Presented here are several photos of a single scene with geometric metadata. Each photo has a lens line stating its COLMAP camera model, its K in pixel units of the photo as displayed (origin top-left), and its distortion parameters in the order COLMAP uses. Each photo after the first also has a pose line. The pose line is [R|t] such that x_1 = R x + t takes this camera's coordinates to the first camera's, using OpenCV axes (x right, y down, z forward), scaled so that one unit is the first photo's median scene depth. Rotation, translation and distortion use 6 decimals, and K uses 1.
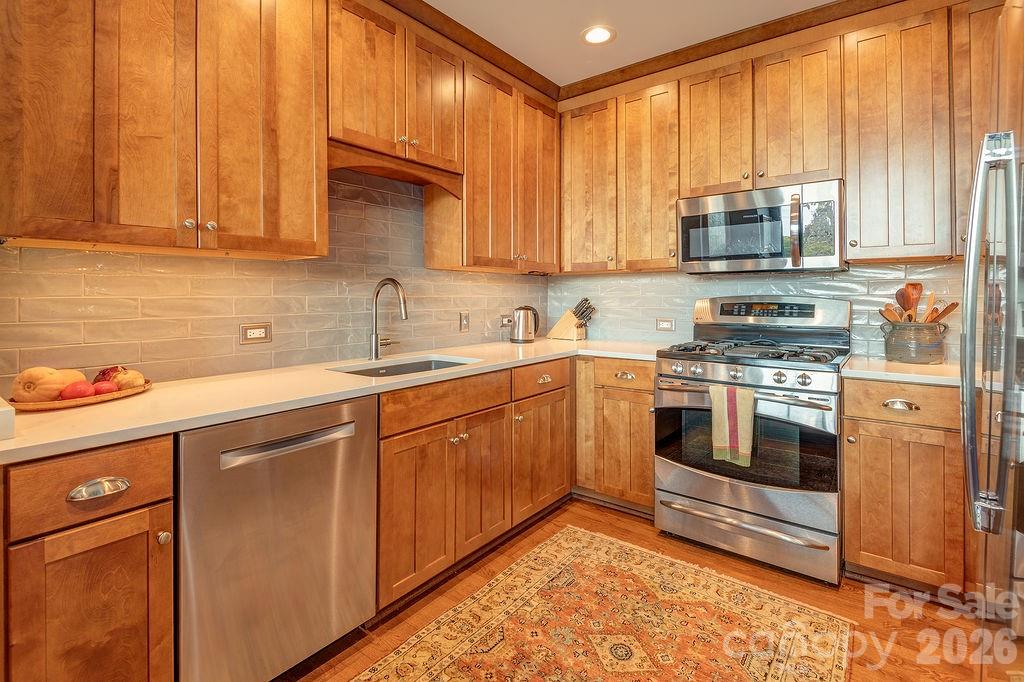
lens RADIAL K [[484.8, 0, 510.4], [0, 484.8, 297.0], [0, 0, 1]] dist [0.015424, -0.009270]
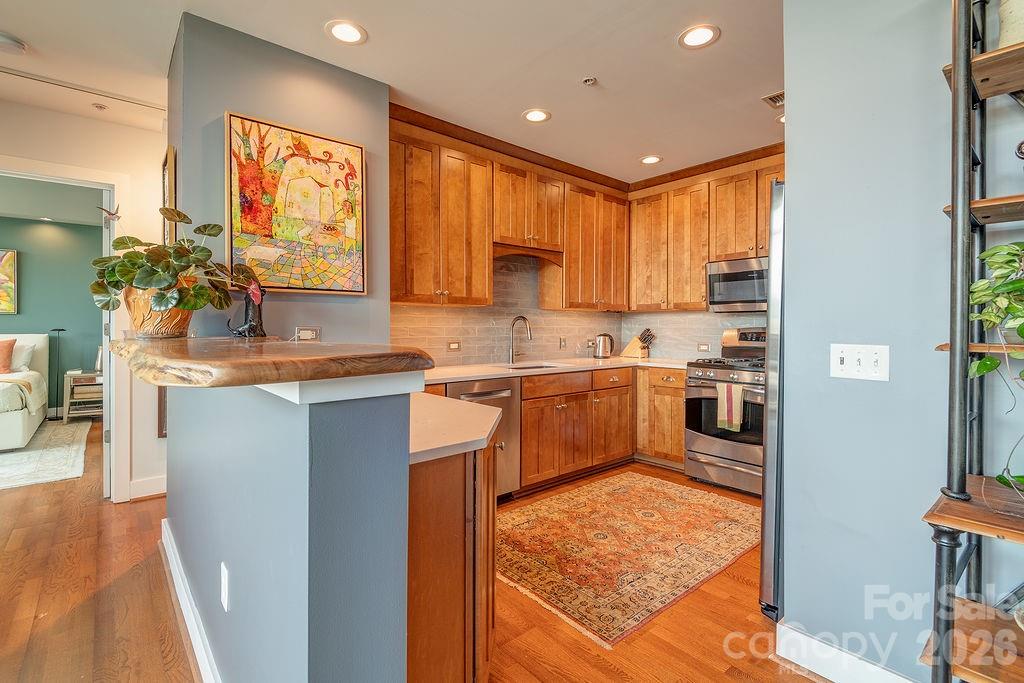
lens RADIAL K [[484.8, 0, 511.8], [0, 484.8, 326.7], [0, 0, 1]] dist [0.015424, -0.009270]
pose [[0.982943, 0.005248, -0.183835, 0.033438], [-0.005454, 0.999985, -0.000613, 0.000289], [0.183829, 0.001605, 0.982957, -0.641616]]
